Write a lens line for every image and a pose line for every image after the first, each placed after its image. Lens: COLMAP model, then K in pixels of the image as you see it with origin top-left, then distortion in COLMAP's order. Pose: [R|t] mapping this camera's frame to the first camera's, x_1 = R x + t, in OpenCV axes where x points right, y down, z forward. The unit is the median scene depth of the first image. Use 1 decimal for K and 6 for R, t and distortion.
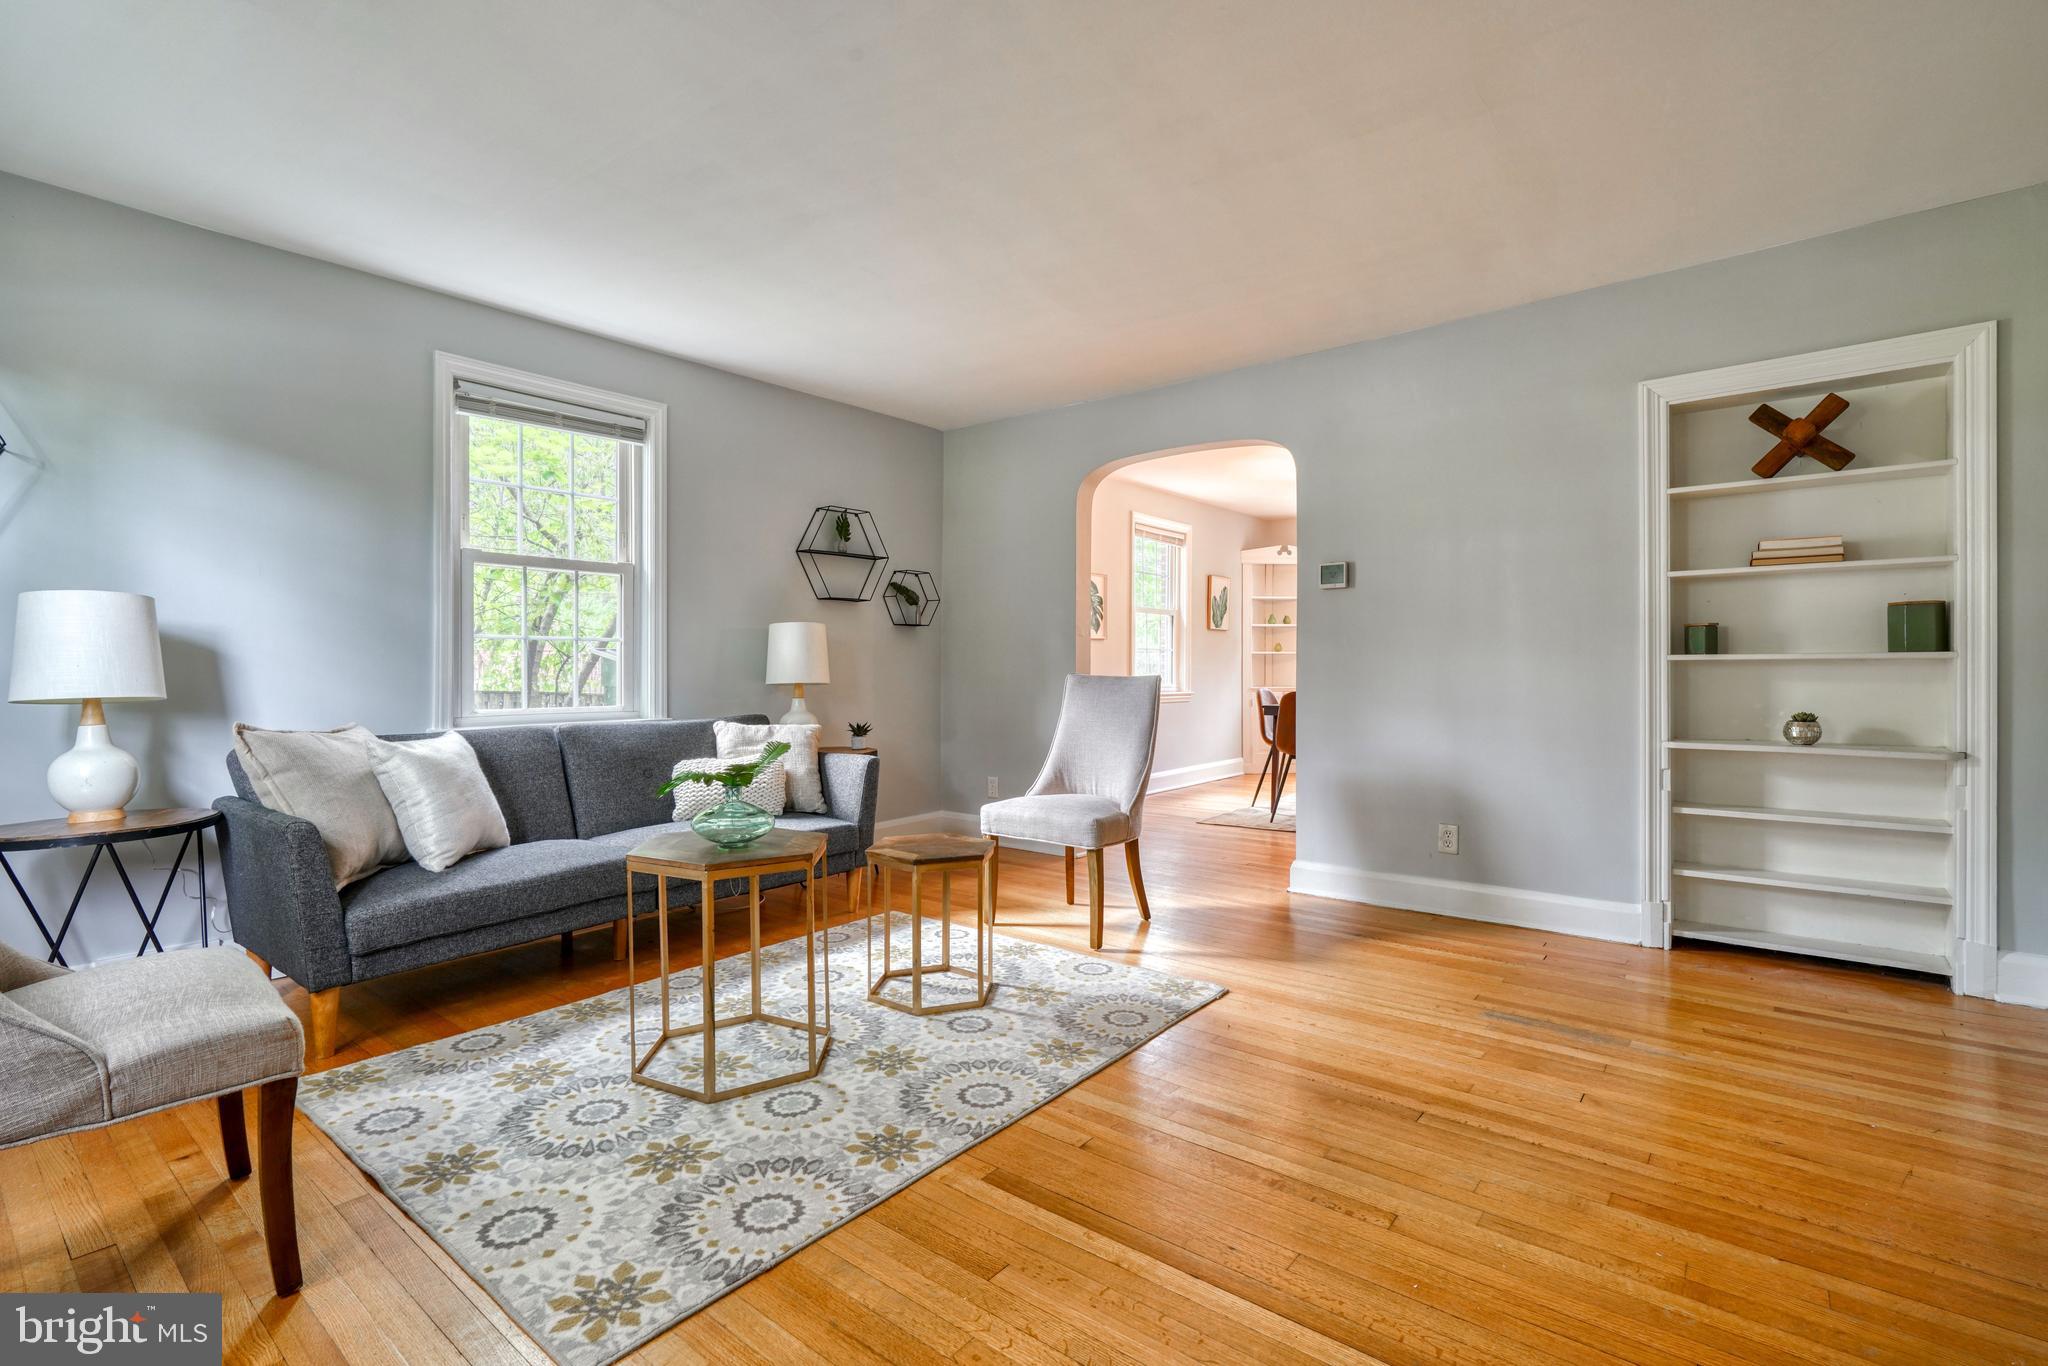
lens RADIAL K [[946.1, 0, 1030.6], [0, 946.1, 674.2], [0, 0, 1]] dist [-0.010899, 0.005681]
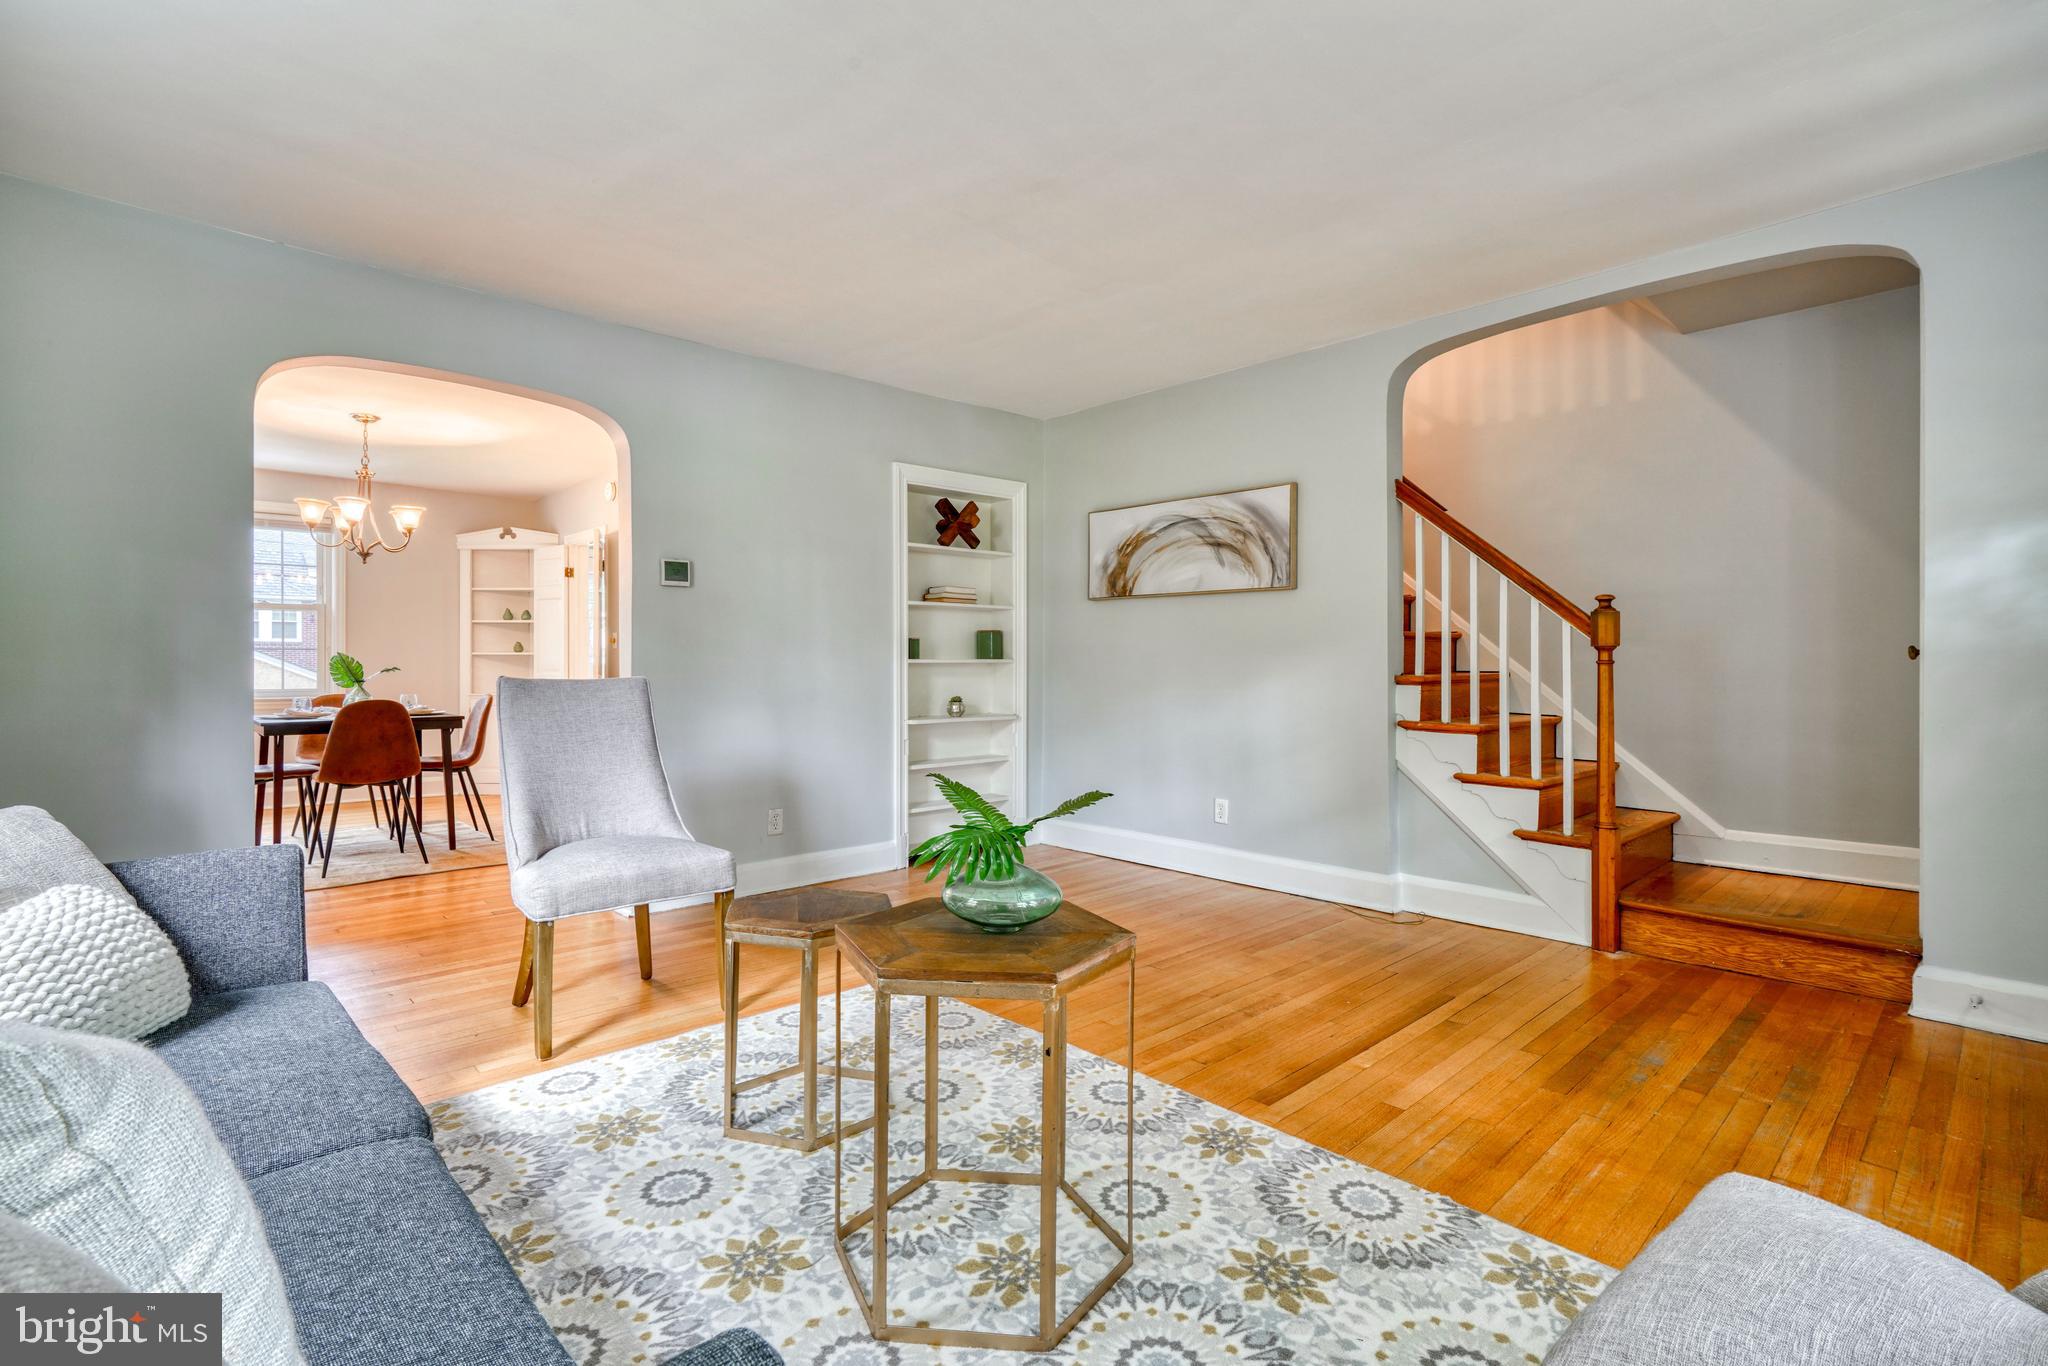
lens RADIAL K [[946.1, 0, 998.0], [0, 946.1, 662.4], [0, 0, 1]] dist [-0.010899, 0.005681]
pose [[0.153856, 0.007431, 0.988065, -0.747467], [0.010395, 0.999904, -0.009139, -0.000983], [-0.988039, 0.011677, 0.153764, 0.683140]]
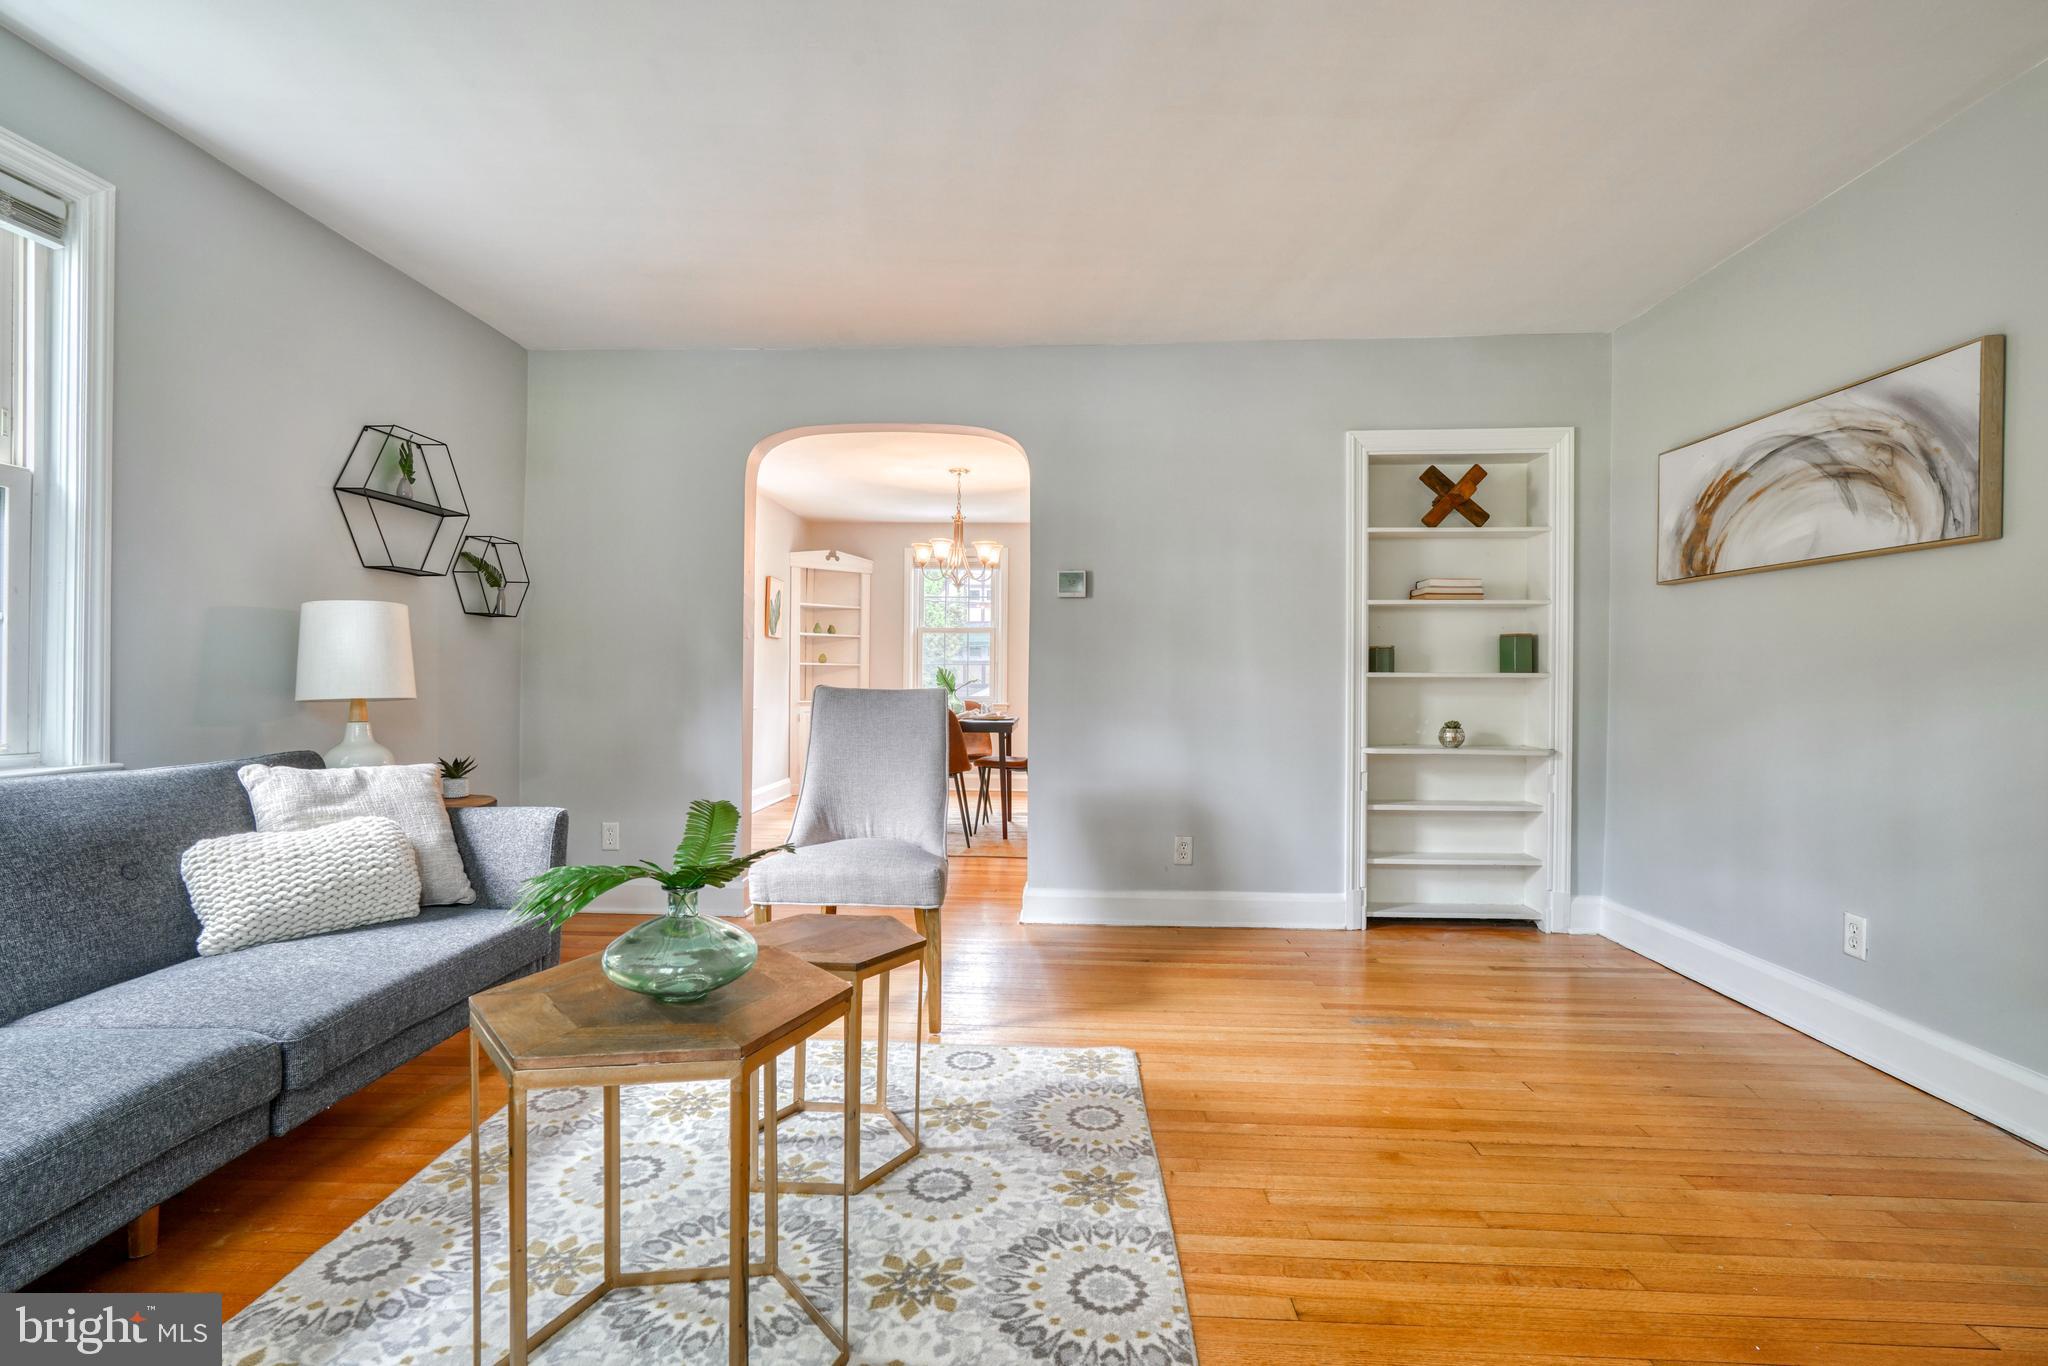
lens RADIAL K [[946.1, 0, 1011.0], [0, 946.1, 686.0], [0, 0, 1]] dist [-0.010899, 0.005681]
pose [[0.811241, 0.005361, 0.584688, -0.365618], [-0.004299, 0.999986, -0.003205, 0.001836], [-0.584696, 0.000087, 0.811252, 0.337842]]
